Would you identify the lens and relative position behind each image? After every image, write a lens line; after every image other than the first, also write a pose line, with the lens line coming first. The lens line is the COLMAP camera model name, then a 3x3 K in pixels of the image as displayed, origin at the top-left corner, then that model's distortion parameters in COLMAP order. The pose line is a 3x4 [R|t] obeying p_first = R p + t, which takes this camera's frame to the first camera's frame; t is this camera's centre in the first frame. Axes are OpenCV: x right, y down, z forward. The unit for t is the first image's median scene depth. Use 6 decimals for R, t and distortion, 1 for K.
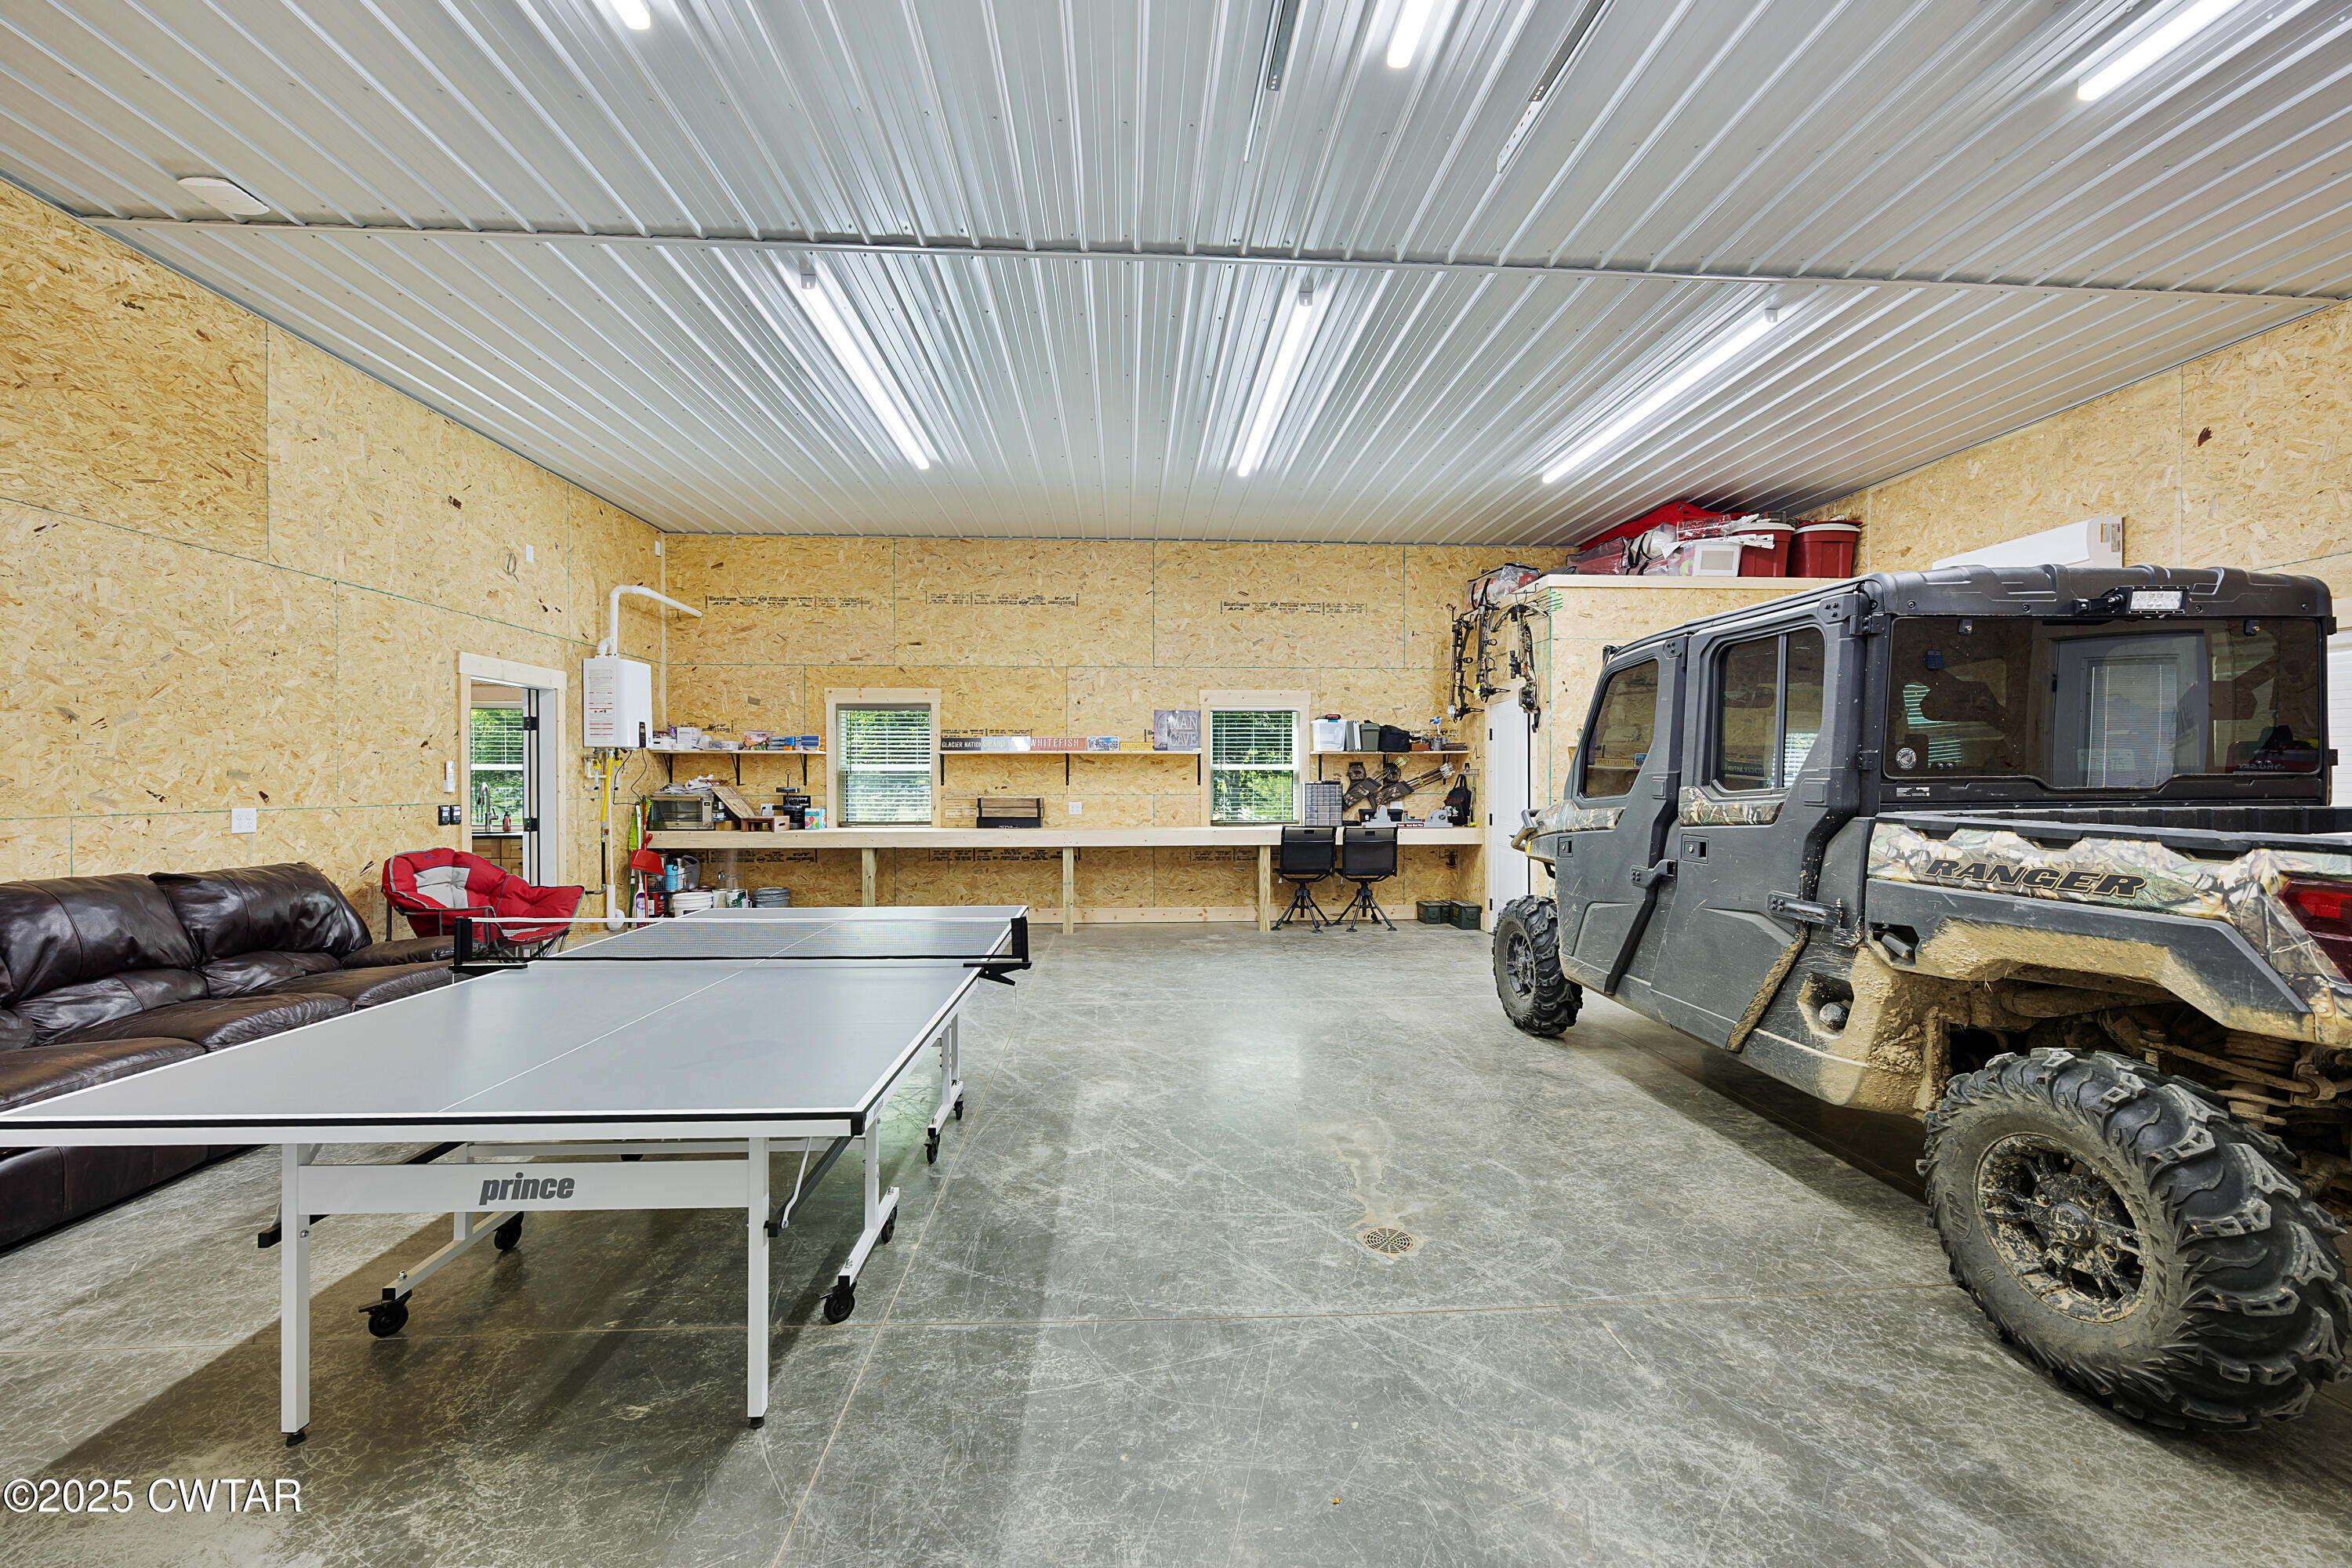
lens RADIAL K [[896.2, 0, 1183.0], [0, 896.2, 777.3], [0, 0, 1]] dist [-0.005828, 0.000104]
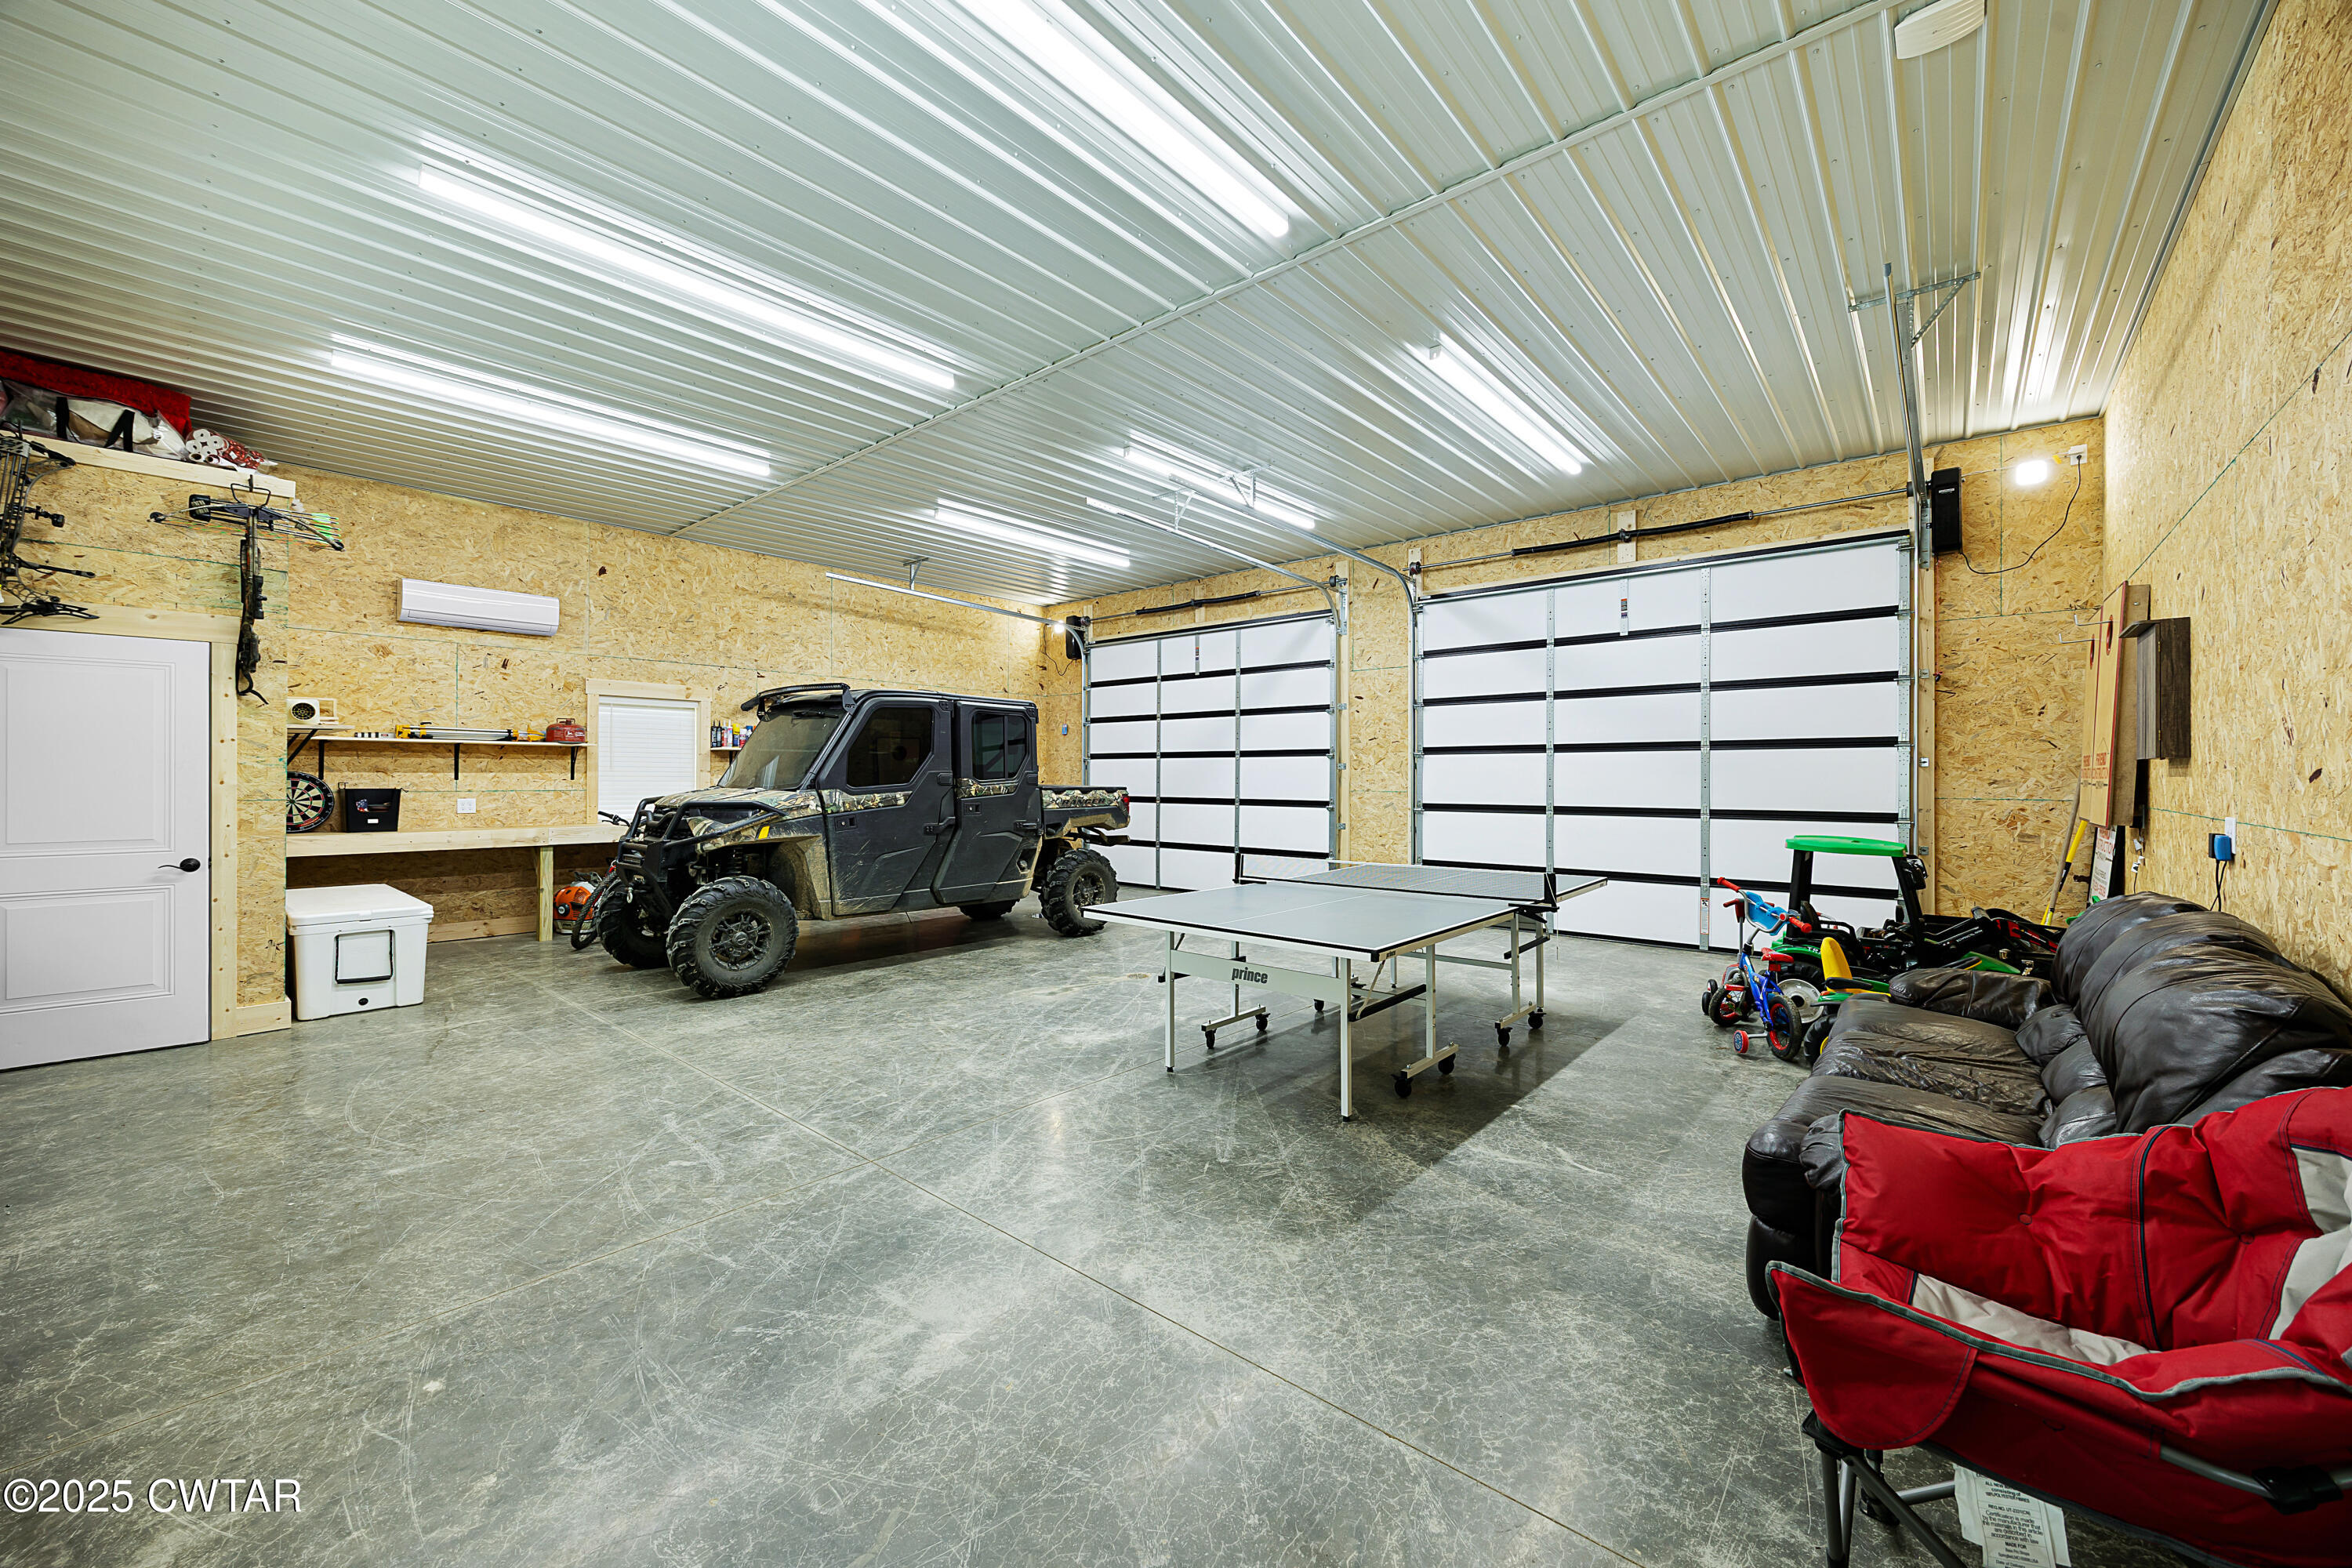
lens RADIAL K [[896.2, 0, 1184.1], [0, 896.2, 778.5], [0, 0, 1]] dist [-0.005828, 0.000104]
pose [[-0.713952, -0.002974, 0.700188, -1.033625], [0.000940, 0.999986, 0.005206, 0.001065], [-0.700194, 0.004375, -0.713939, 1.804103]]
